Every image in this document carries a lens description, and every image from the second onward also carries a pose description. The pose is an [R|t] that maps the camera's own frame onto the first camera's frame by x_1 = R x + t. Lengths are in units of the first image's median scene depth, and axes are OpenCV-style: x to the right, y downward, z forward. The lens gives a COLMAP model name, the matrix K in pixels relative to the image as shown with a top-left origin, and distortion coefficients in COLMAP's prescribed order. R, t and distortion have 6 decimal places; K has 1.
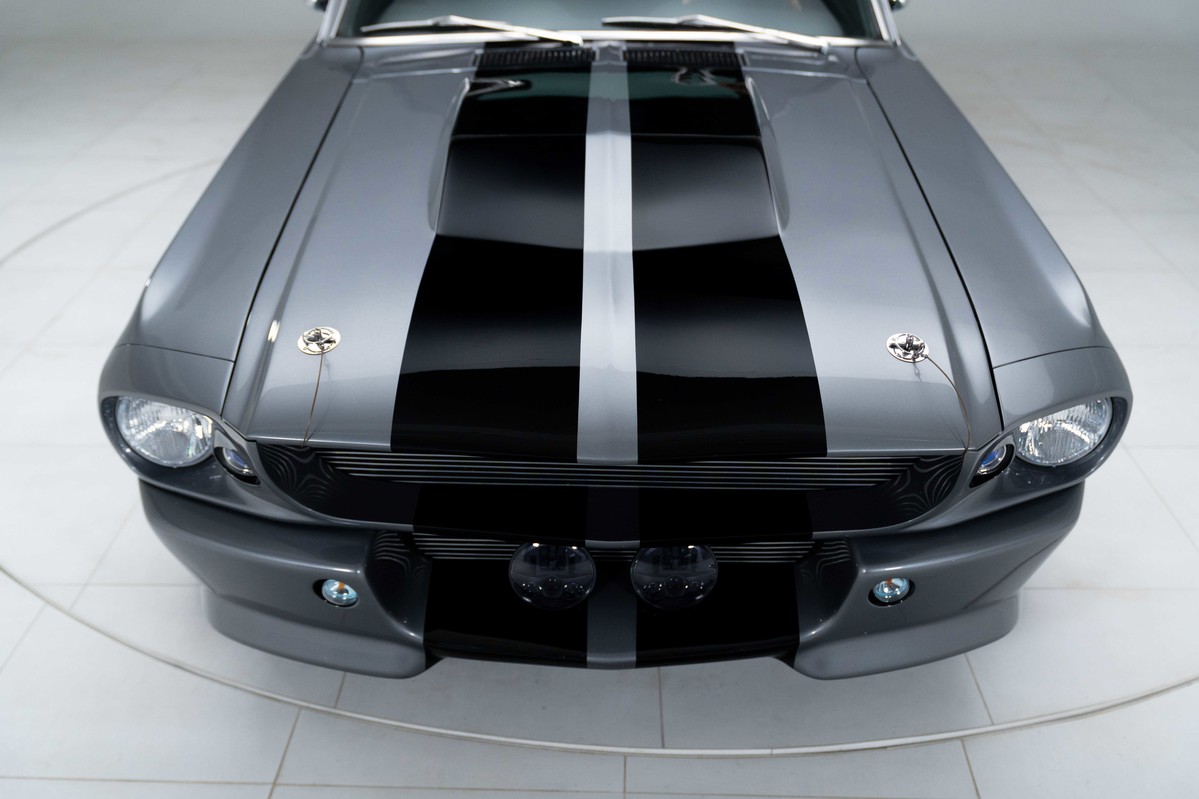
lens RADIAL K [[1278.3, 0, 613.8], [0, 1278.3, 399.5], [0, 0, 1]] dist [-0.008441, -0.008171]
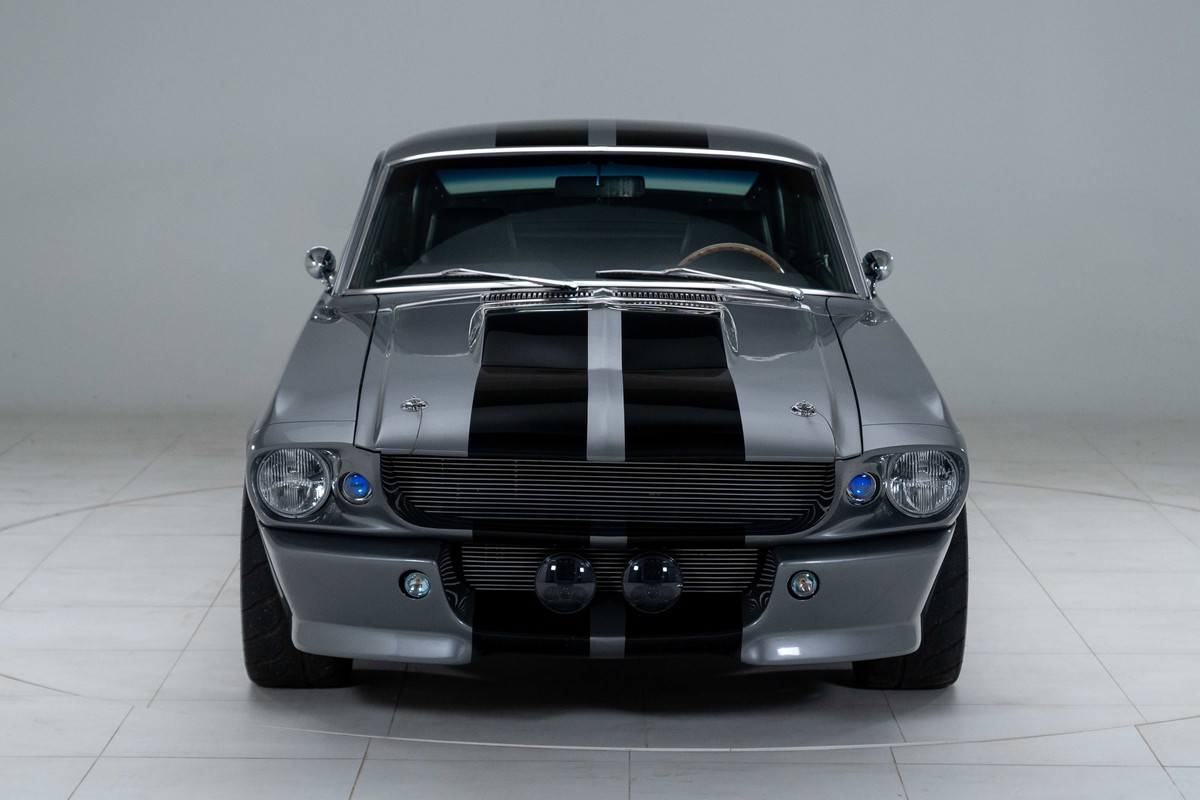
lens RADIAL K [[2321.0, 0, 600.0], [0, 2321.0, 400.0], [0, 0, 1]] dist [0.024191, 0.040275]
pose [[0.999999, 0.000973, 0.001299, -0.013395], [-0.000516, 0.949361, -0.314187, 0.741626], [-0.001539, 0.314186, 0.949360, -1.470567]]
